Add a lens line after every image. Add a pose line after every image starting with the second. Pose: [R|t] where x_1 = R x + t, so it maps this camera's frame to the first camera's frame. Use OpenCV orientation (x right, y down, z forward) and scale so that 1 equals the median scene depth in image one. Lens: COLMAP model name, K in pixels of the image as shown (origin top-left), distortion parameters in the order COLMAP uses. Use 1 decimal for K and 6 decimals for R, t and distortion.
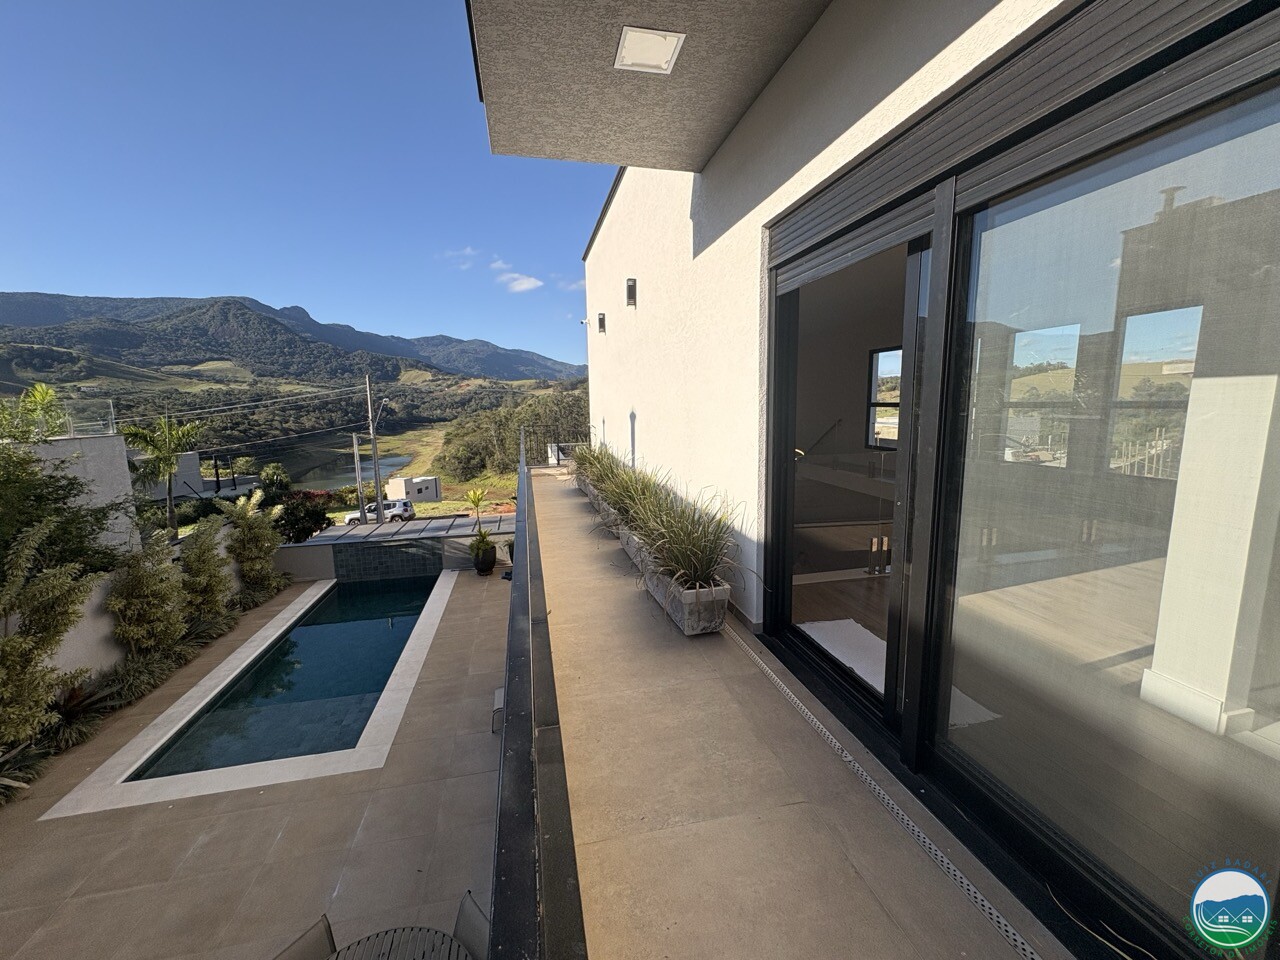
lens RADIAL K [[511.8, 0, 640.0], [0, 511.8, 480.0], [0, 0, 1]] dist [0.001225, 0.000176]
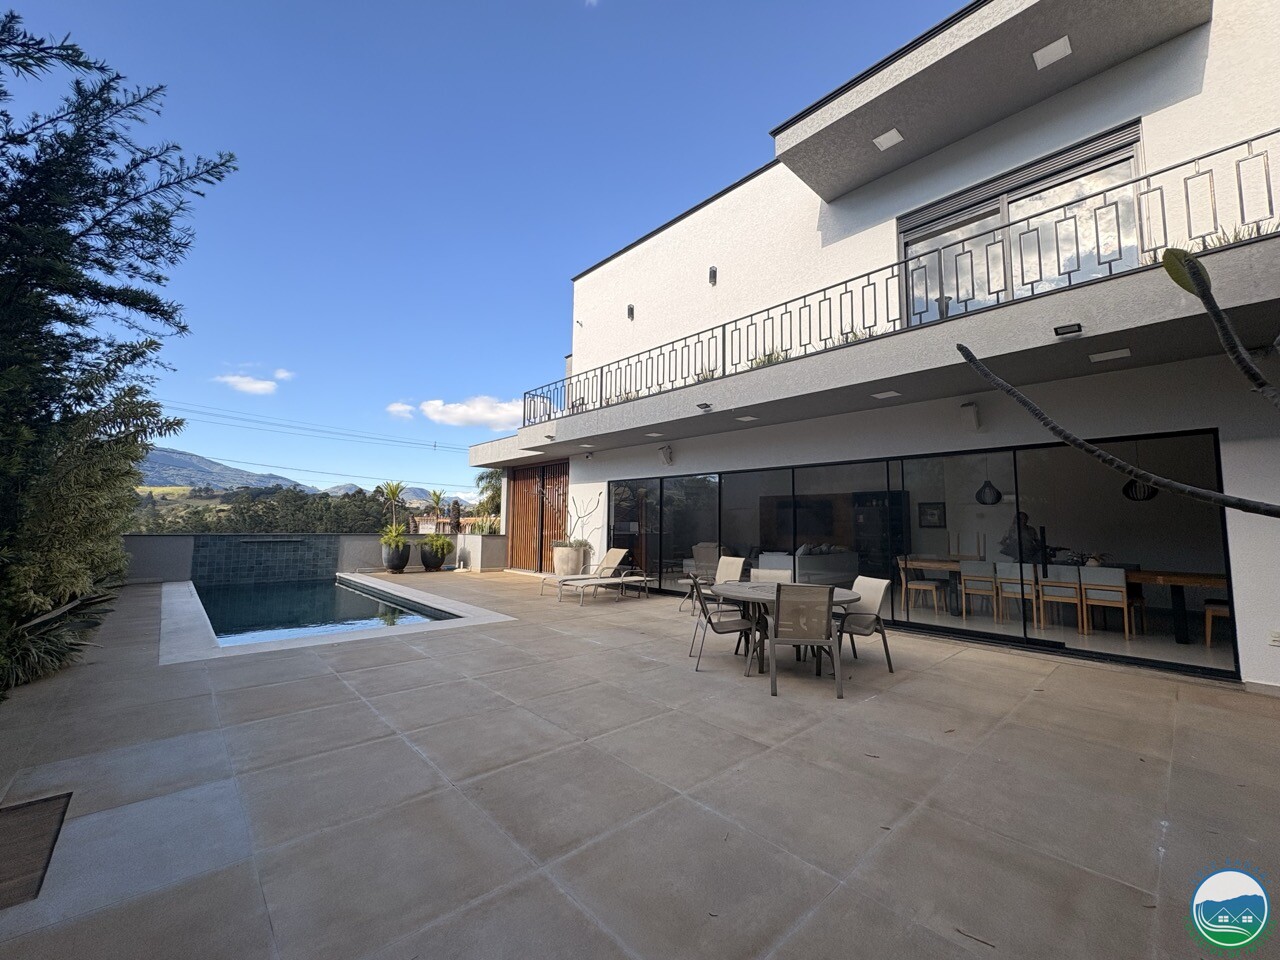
lens RADIAL K [[510.3, 0, 640.0], [0, 510.3, 480.0], [0, 0, 1]] dist [0.000372, -0.000024]
pose [[0.863739, 0.070706, 0.498954, -0.602221], [0.049107, 0.973587, -0.222975, 0.378748], [-0.501541, 0.217094, 0.837453, -0.060061]]
